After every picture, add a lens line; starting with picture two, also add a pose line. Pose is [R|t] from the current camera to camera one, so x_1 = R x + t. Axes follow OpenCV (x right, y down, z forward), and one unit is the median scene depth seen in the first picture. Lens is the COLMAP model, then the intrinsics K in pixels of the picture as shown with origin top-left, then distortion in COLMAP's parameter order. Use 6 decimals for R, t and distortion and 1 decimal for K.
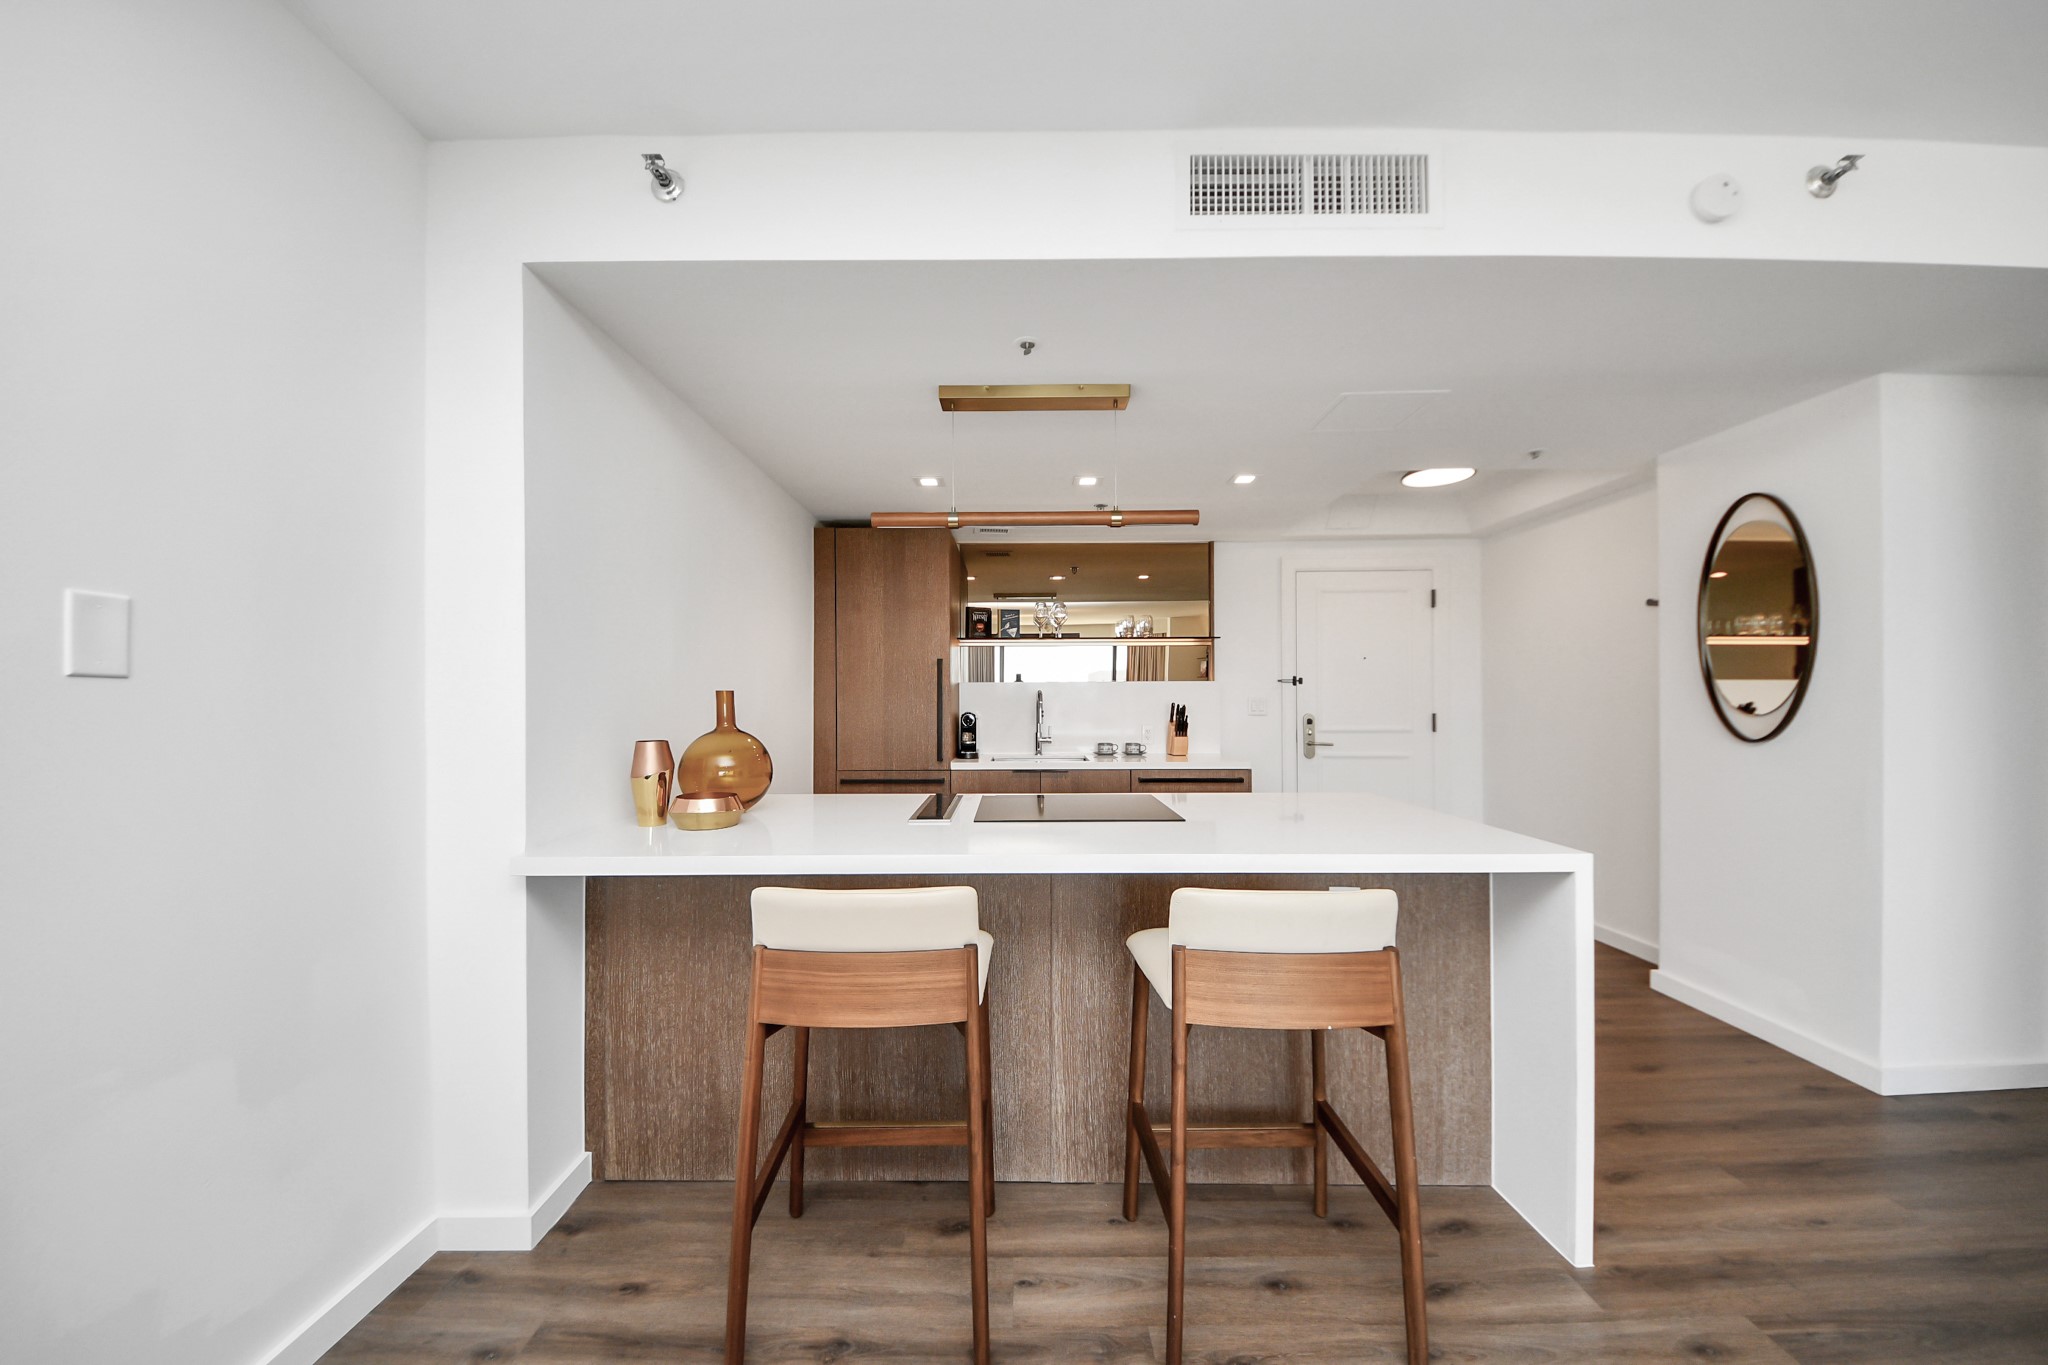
lens RADIAL K [[720.5, 0, 1042.0], [0, 720.5, 688.3], [0, 0, 1]] dist [0.000927, 0.000023]
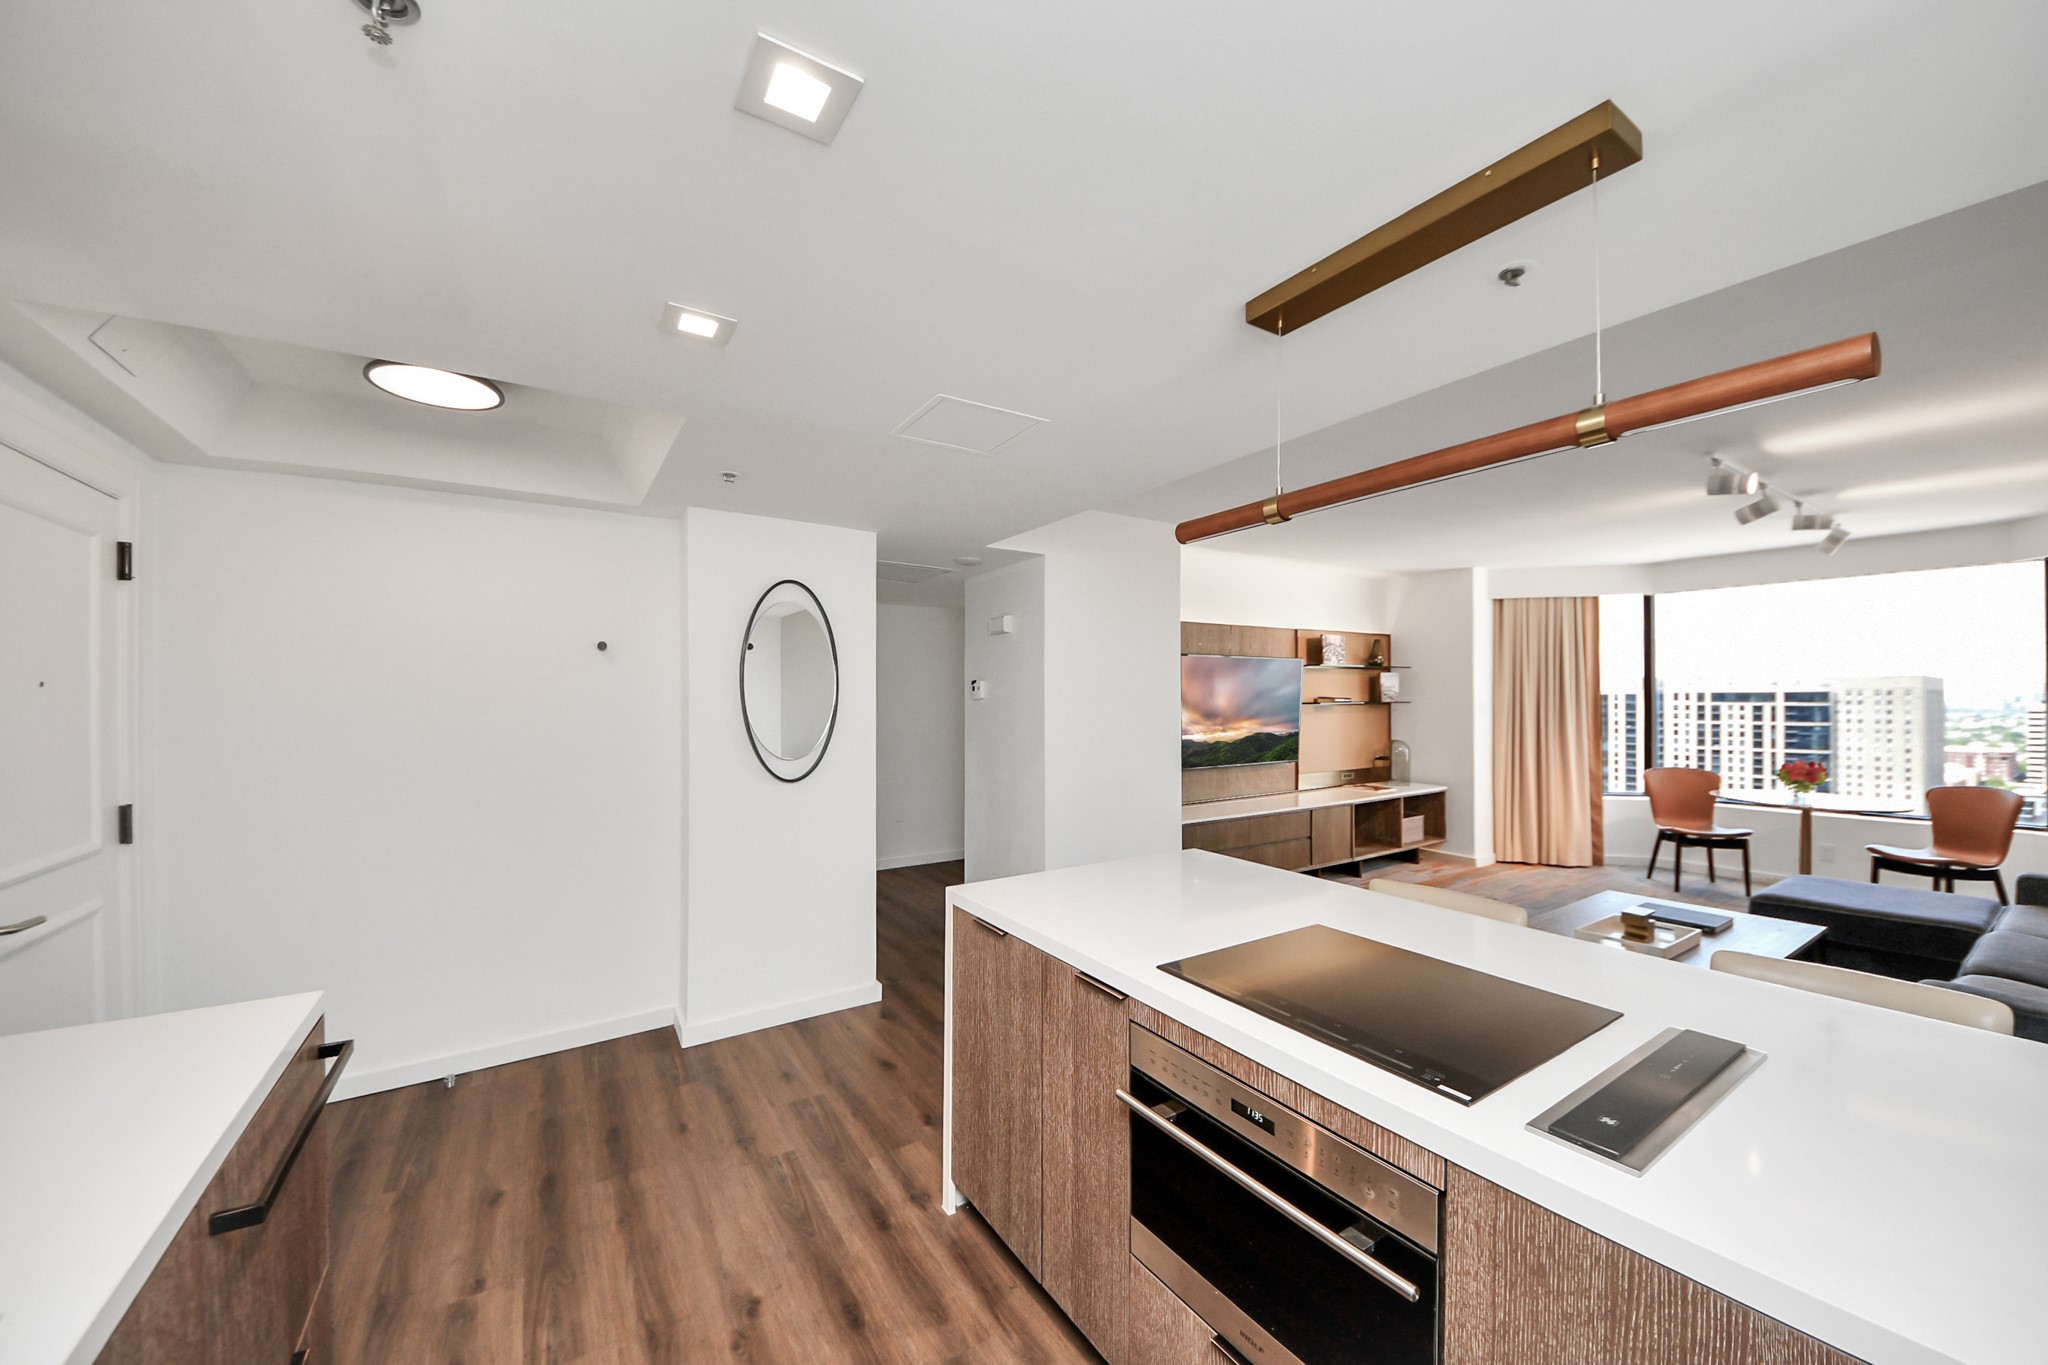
lens RADIAL K [[726.5, 0, 1032.7], [0, 726.5, 679.2], [0, 0, 1]] dist [-0.001537, -0.008605]
pose [[-0.539194, 0.030994, 0.841611, -0.200149], [-0.003940, 0.999219, -0.039322, -0.037080], [-0.842172, -0.024518, -0.538651, 0.896006]]
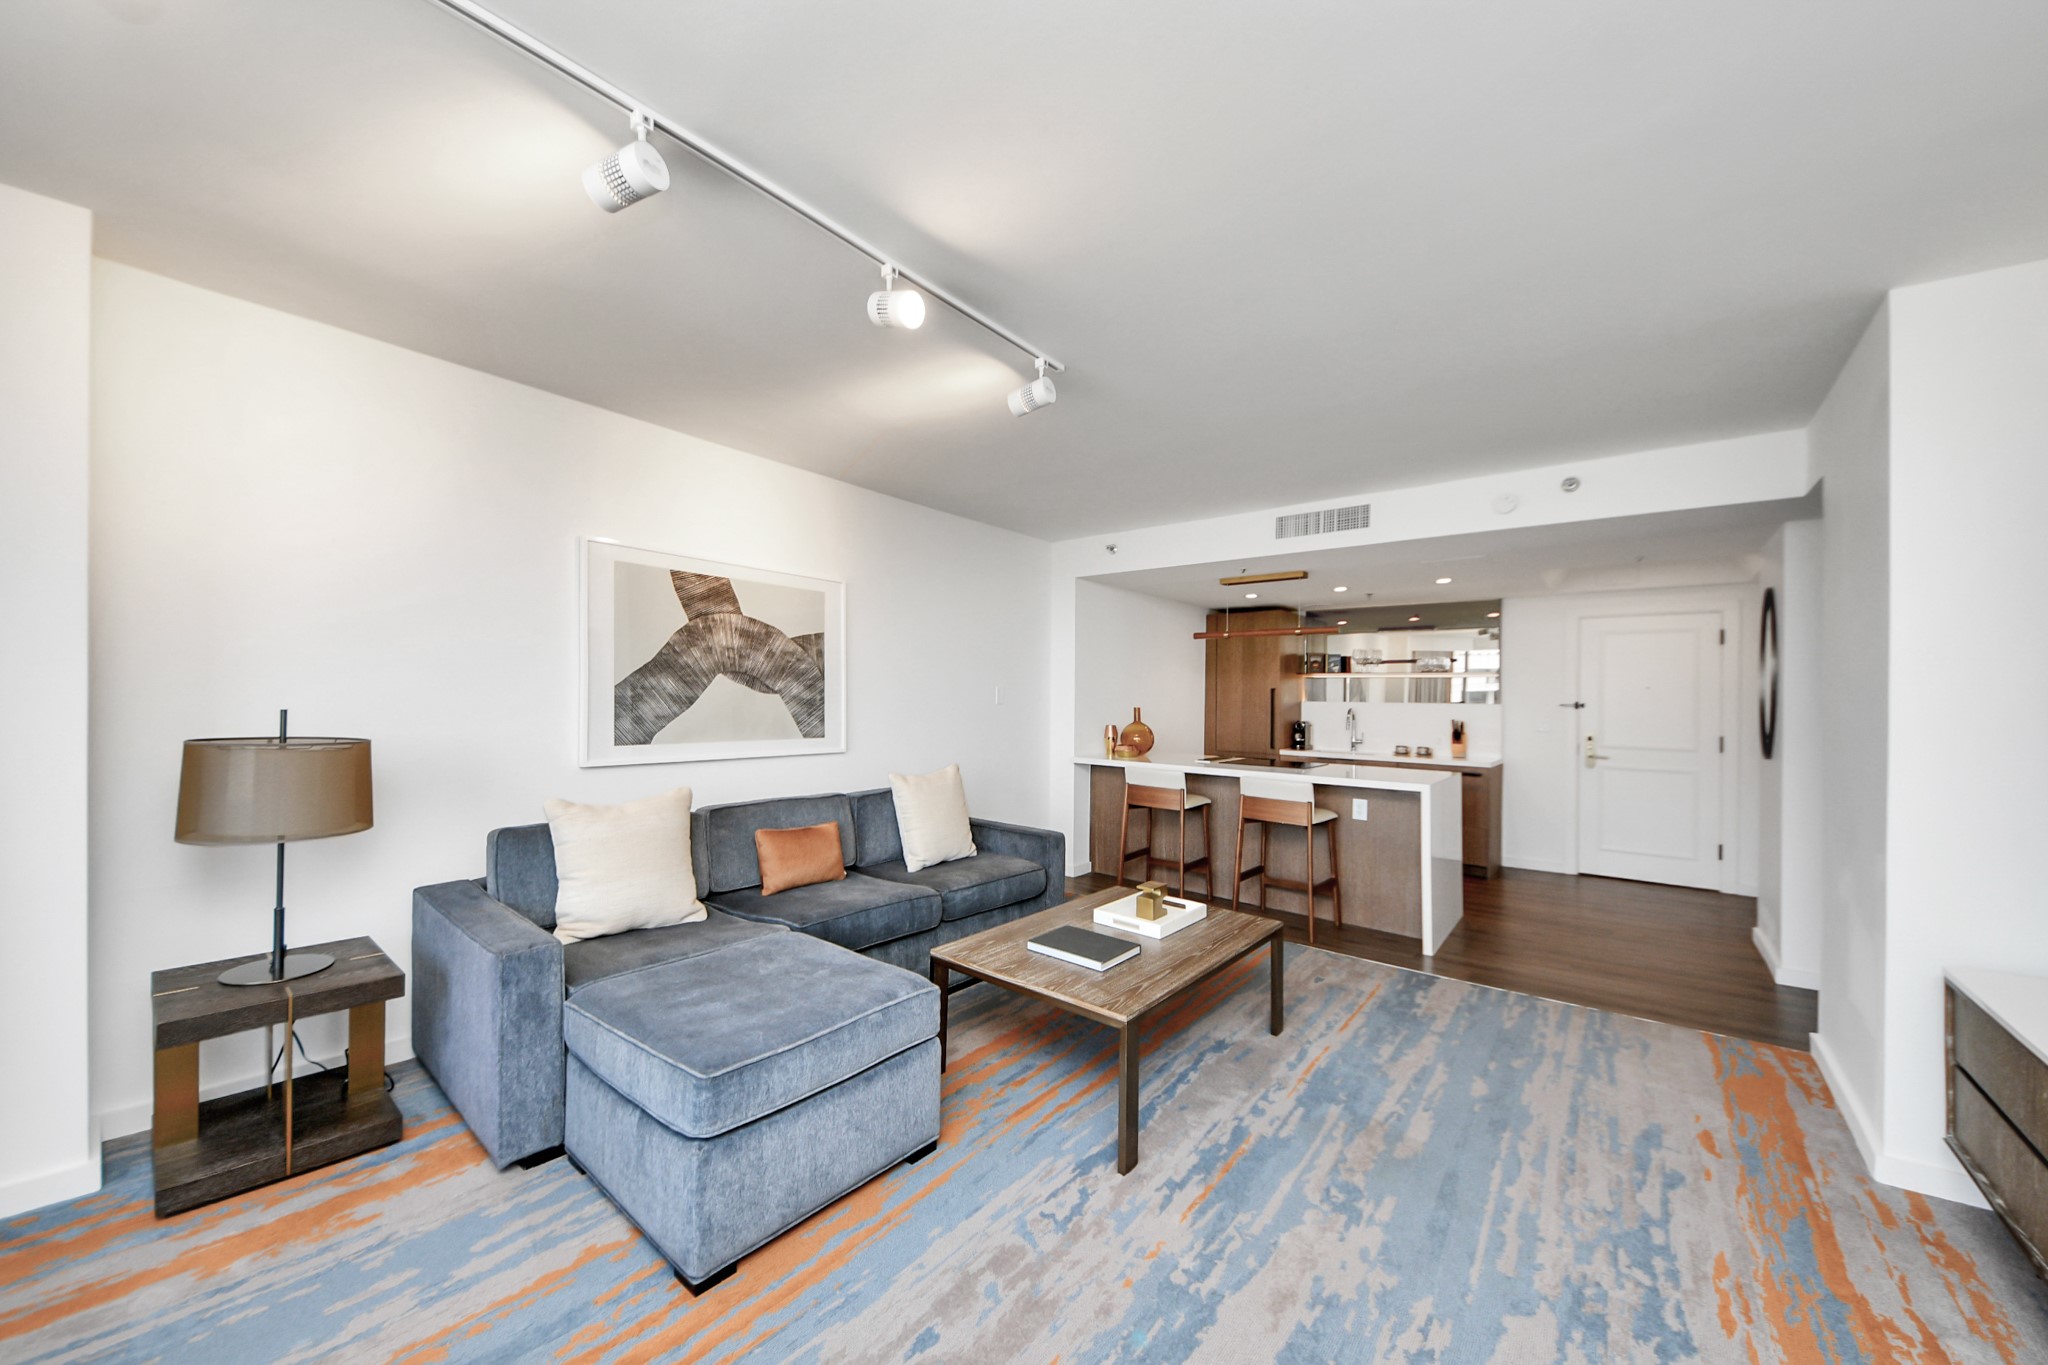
lens RADIAL K [[746.1, 0, 1013.8], [0, 746.1, 689.7], [0, 0, 1]] dist [-0.000463, -0.009563]
pose [[0.764961, 0.010966, -0.643983, 0.513310], [-0.012614, 0.999918, 0.002043, -0.033190], [0.643953, 0.006560, 0.765037, -0.724716]]
